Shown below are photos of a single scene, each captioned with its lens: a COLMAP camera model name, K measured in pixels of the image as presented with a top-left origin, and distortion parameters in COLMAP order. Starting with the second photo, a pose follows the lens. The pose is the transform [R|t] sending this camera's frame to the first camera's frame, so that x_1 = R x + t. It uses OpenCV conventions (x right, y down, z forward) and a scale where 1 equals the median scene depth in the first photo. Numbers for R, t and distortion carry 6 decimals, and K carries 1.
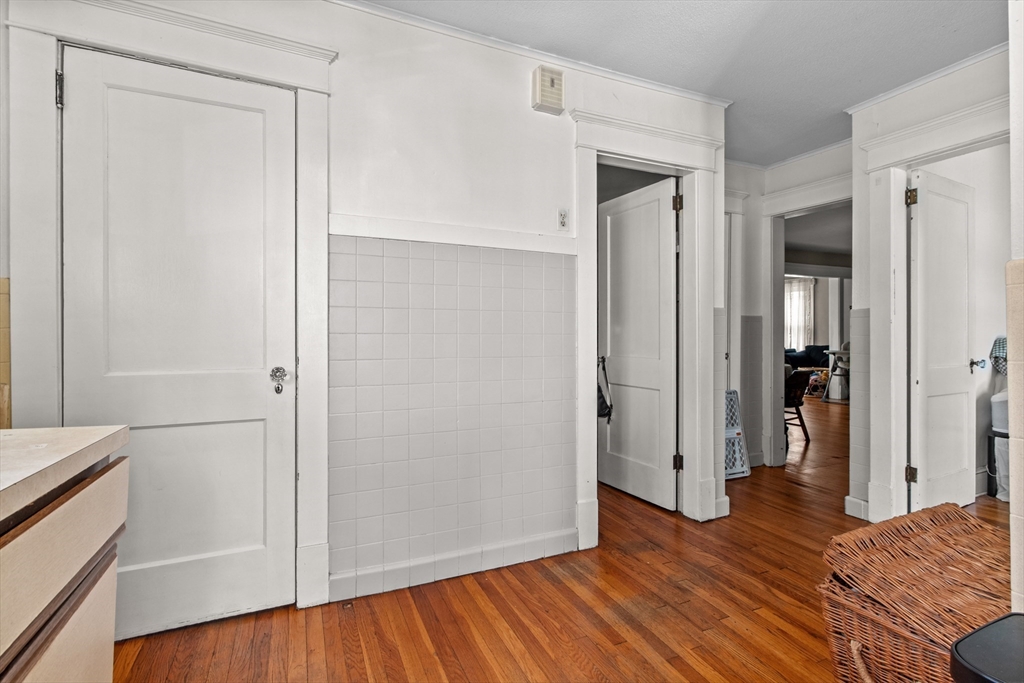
lens RADIAL K [[481.5, 0, 511.2], [0, 481.5, 338.7], [0, 0, 1]] dist [0.000750, 0.000285]
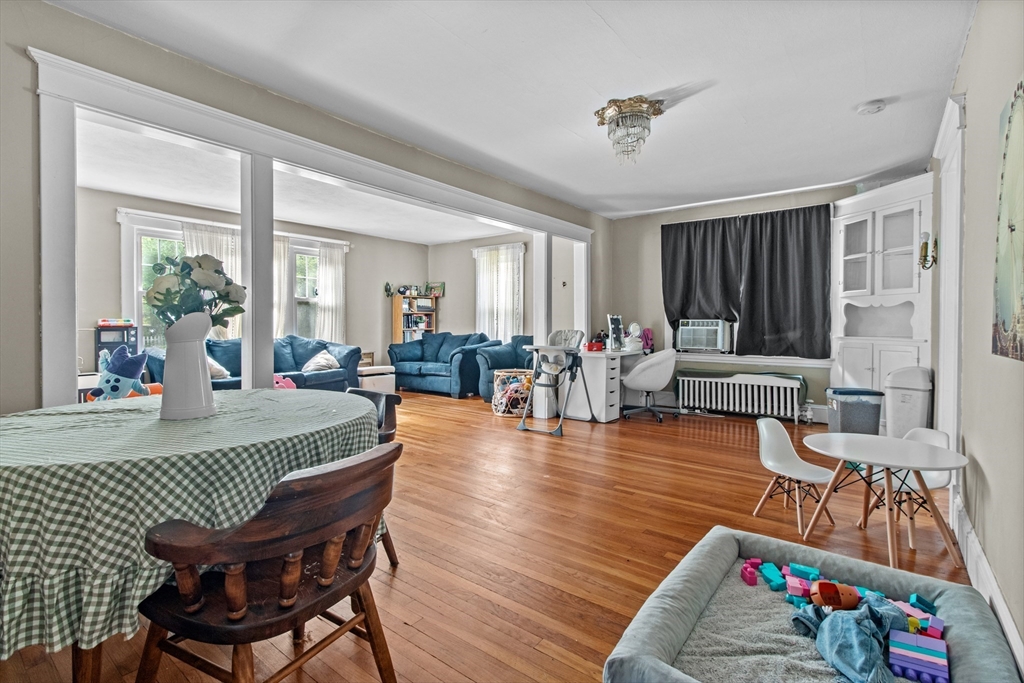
lens RADIAL K [[481.5, 0, 511.3], [0, 481.5, 333.1], [0, 0, 1]] dist [0.000750, 0.000285]
pose [[0.883787, -0.001527, 0.467887, 0.330584], [-0.004902, 0.999910, 0.012521, 0.000830], [-0.467864, -0.013359, 0.883700, 0.440898]]
